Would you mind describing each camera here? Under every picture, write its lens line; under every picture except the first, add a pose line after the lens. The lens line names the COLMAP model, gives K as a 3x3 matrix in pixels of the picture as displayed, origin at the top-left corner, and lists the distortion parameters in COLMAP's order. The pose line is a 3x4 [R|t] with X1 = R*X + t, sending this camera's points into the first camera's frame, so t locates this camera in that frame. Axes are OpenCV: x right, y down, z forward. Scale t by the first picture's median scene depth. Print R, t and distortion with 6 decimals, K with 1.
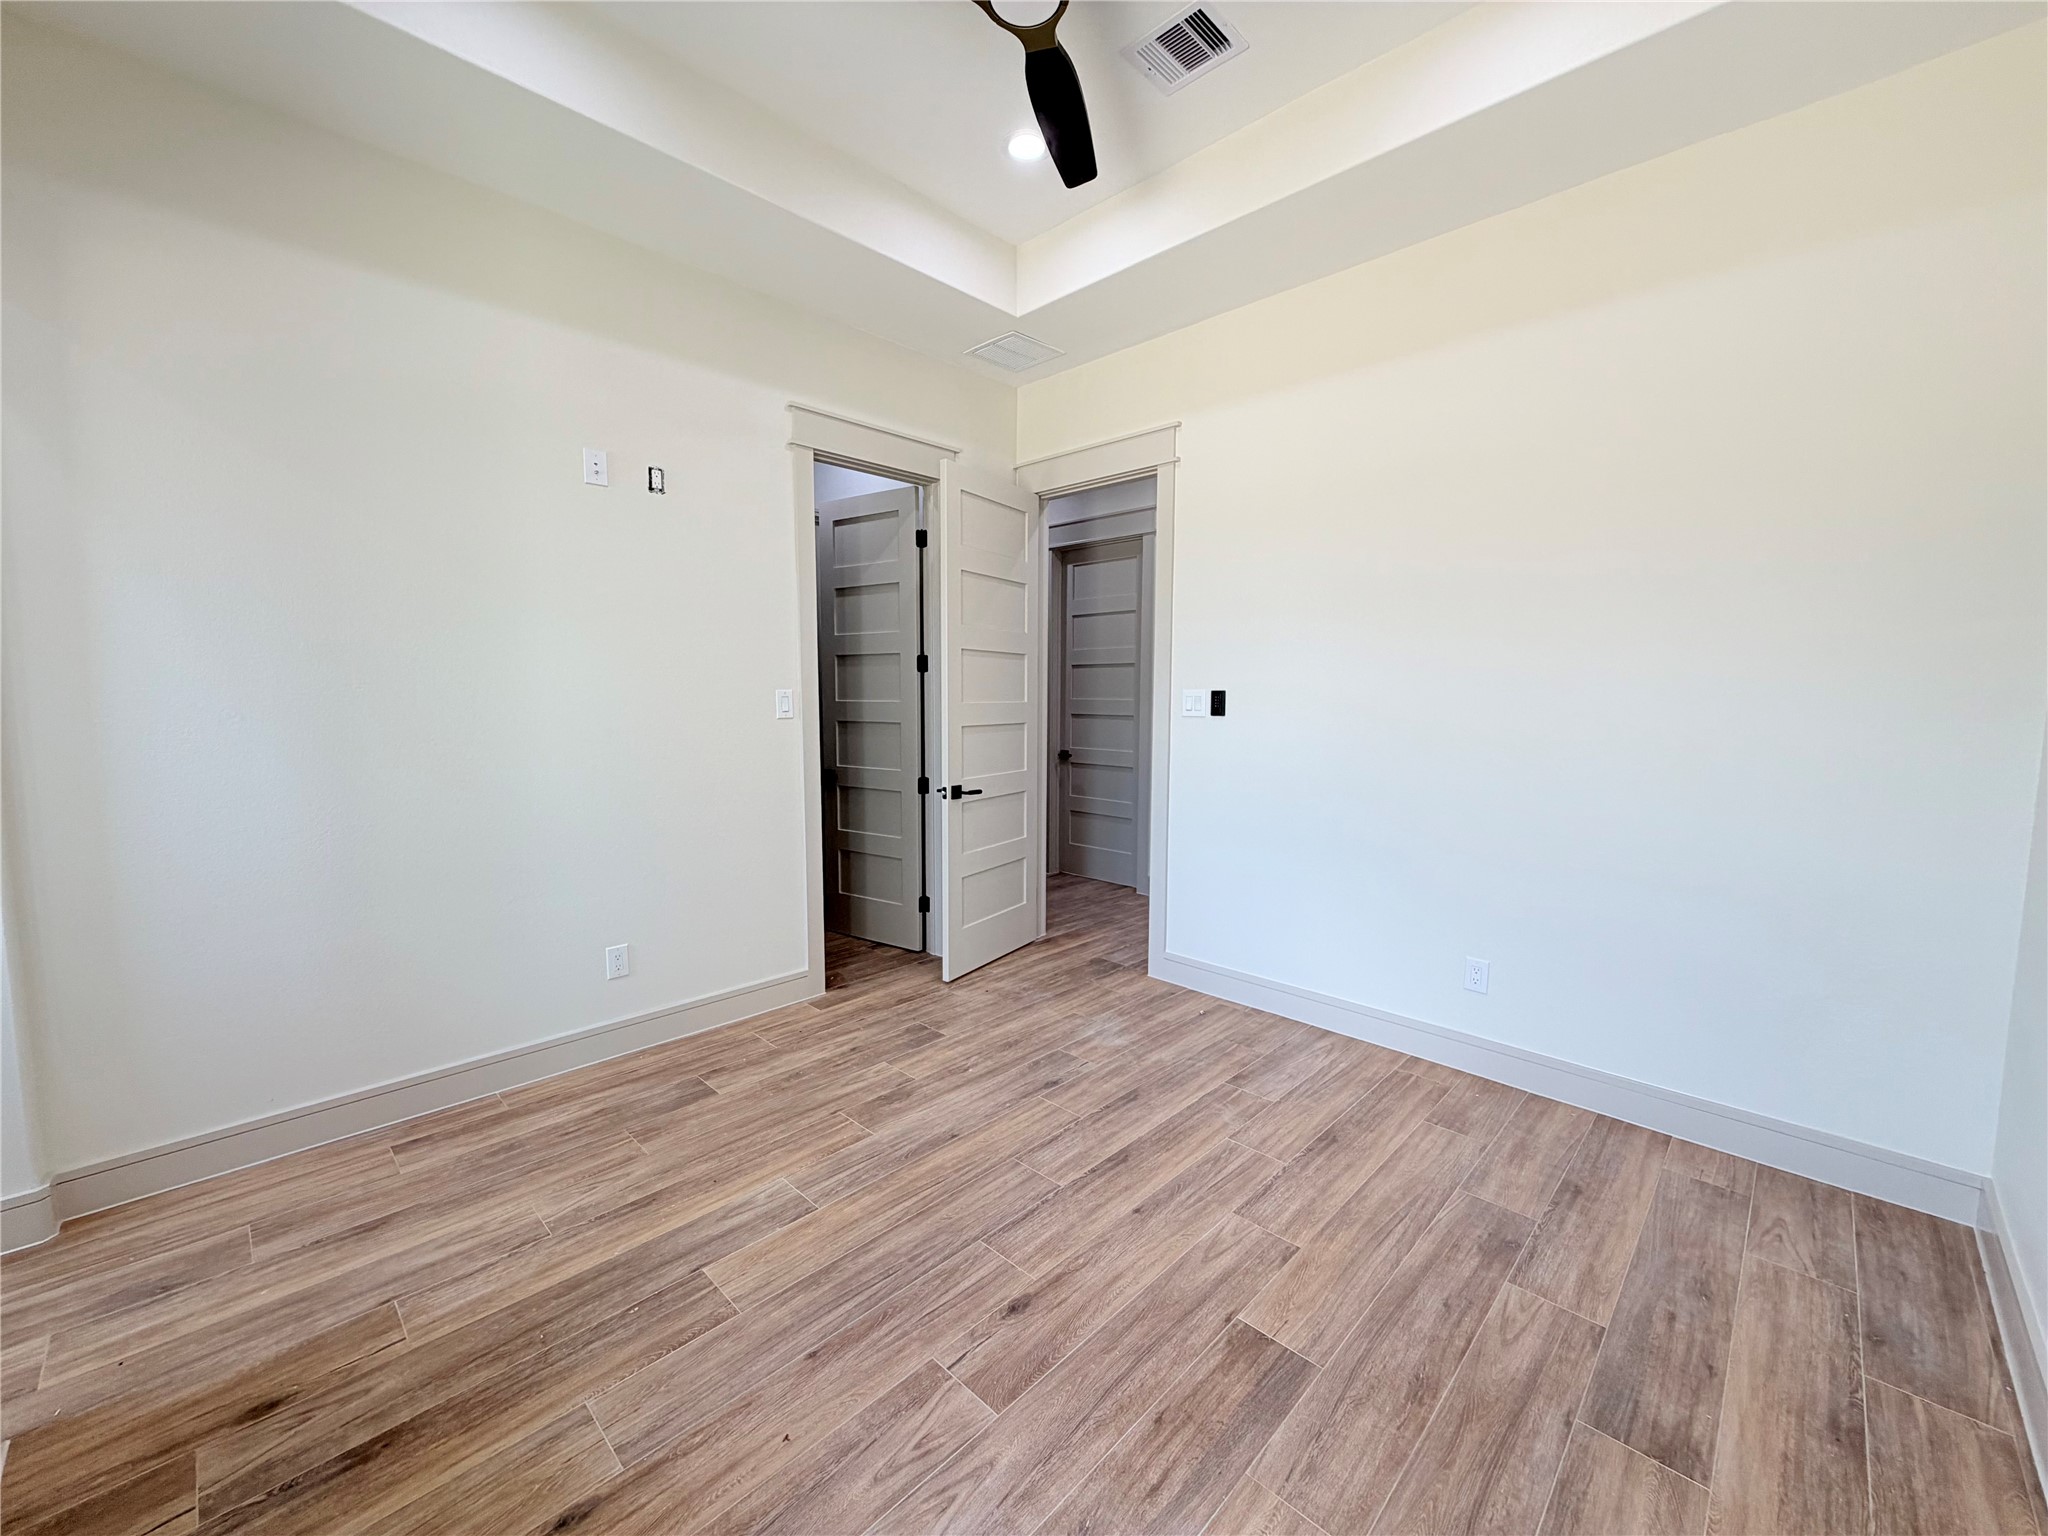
lens RADIAL K [[815.6, 0, 1019.5], [0, 815.6, 769.8], [0, 0, 1]] dist [-0.000056, -0.000193]
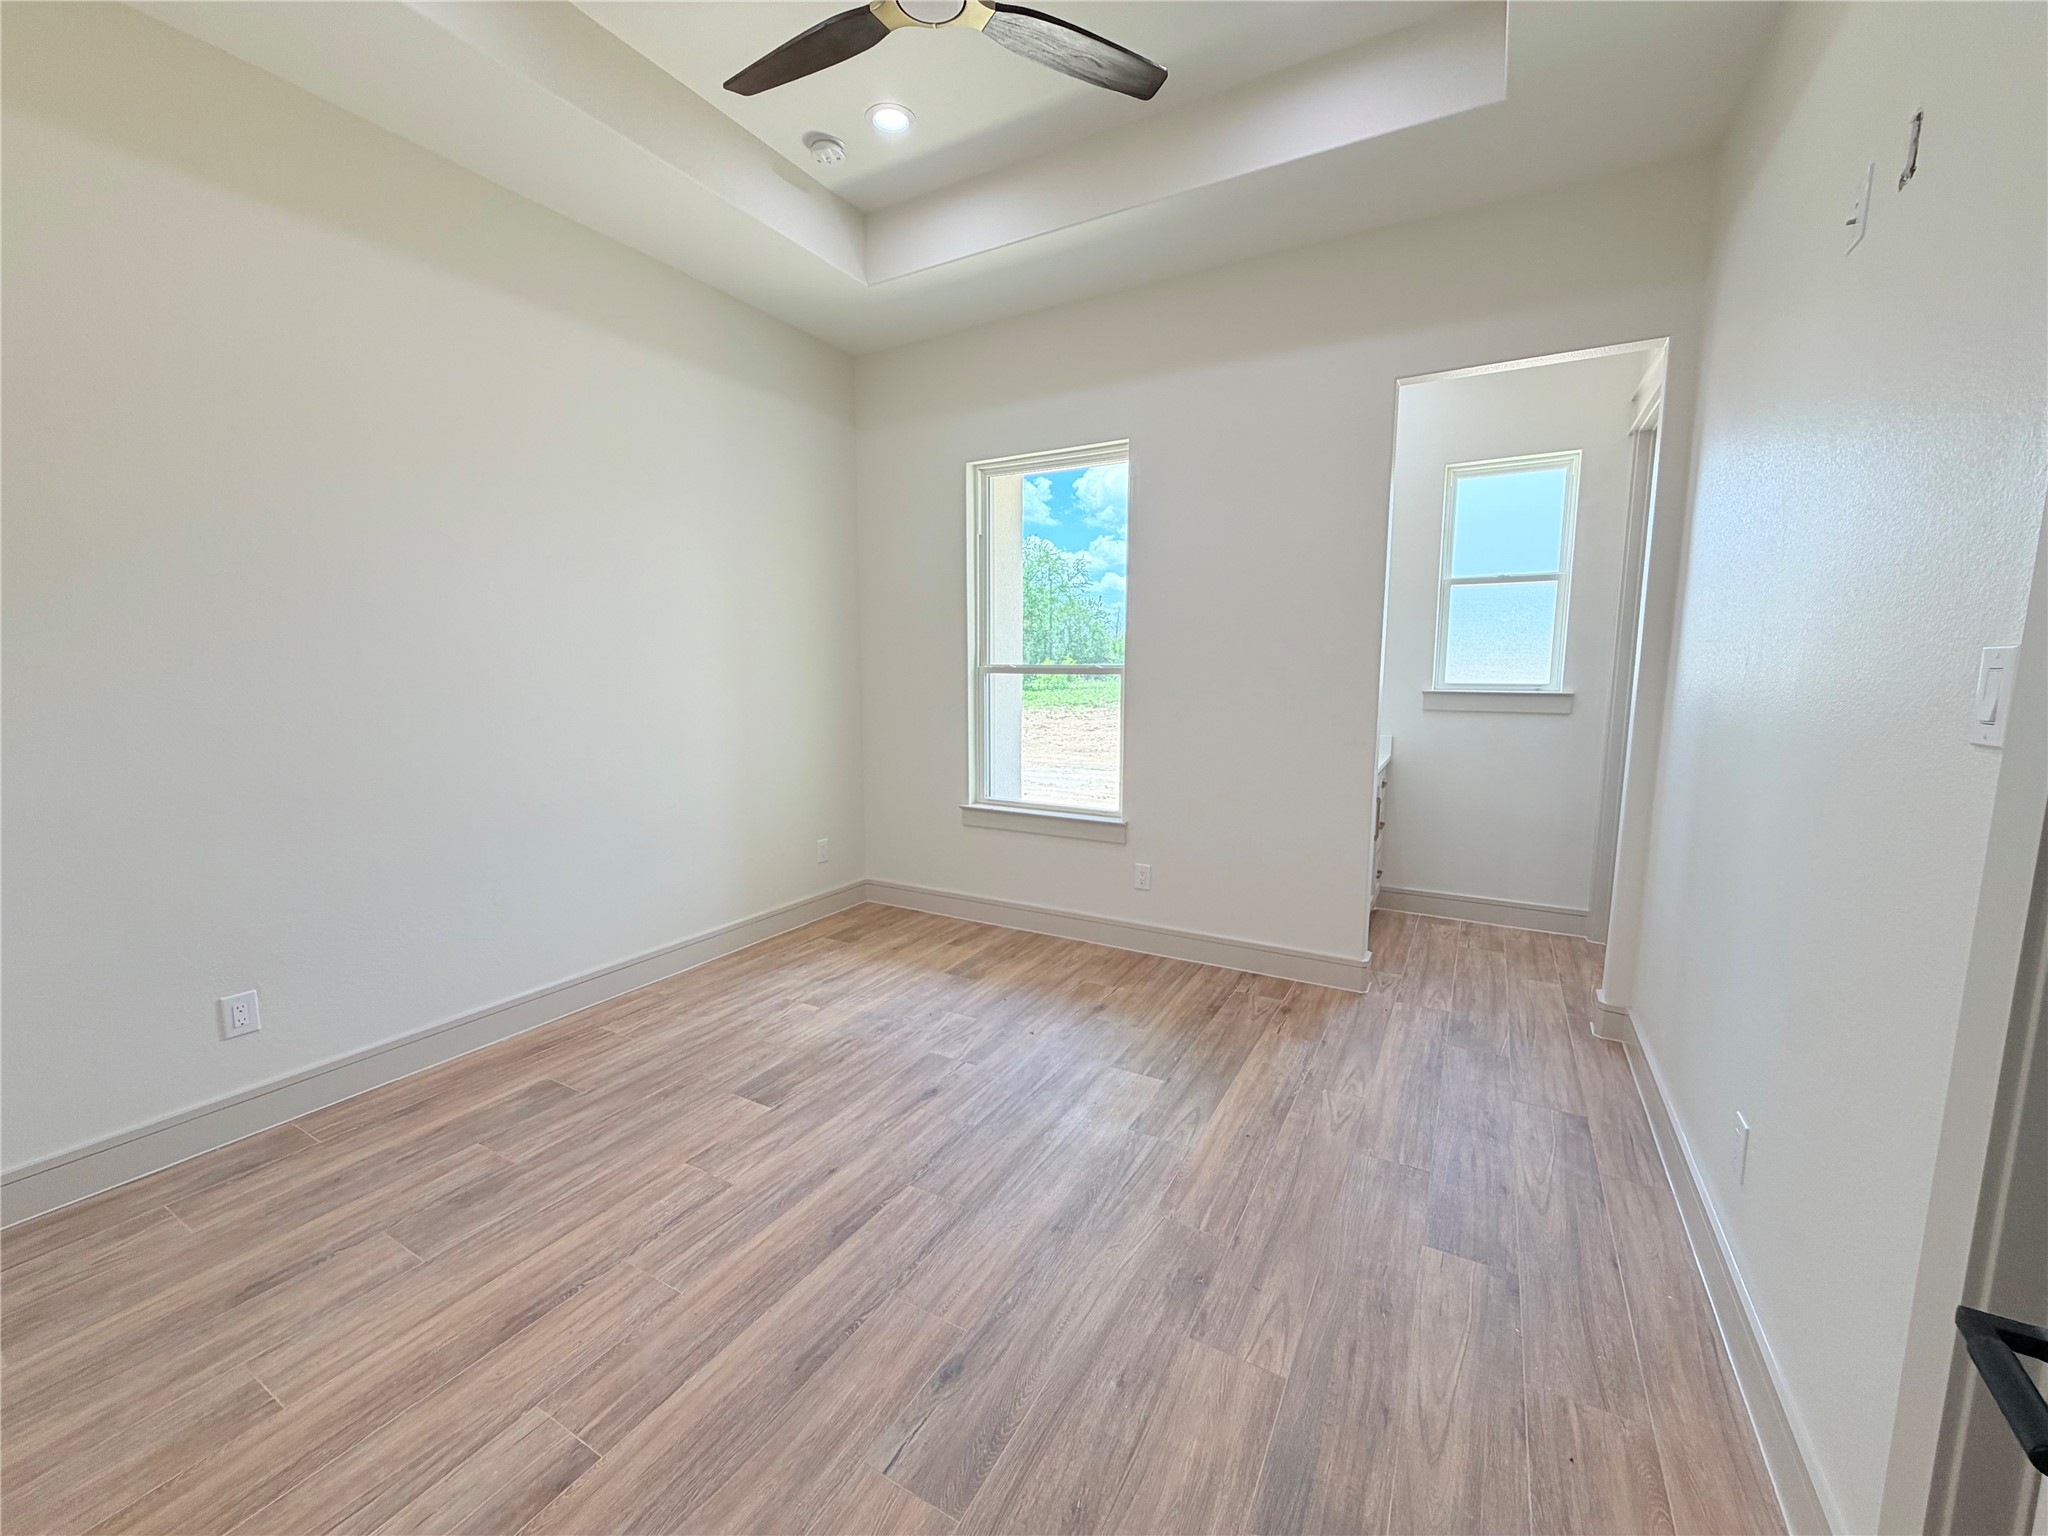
lens RADIAL K [[815.6, 0, 1019.5], [0, 815.6, 769.8], [0, 0, 1]] dist [-0.000056, -0.000193]
pose [[-0.967293, 0.027355, -0.252183, 0.169955], [-0.029084, 0.975652, 0.217386, -0.179182], [0.251990, 0.217610, -0.942946, 2.005864]]
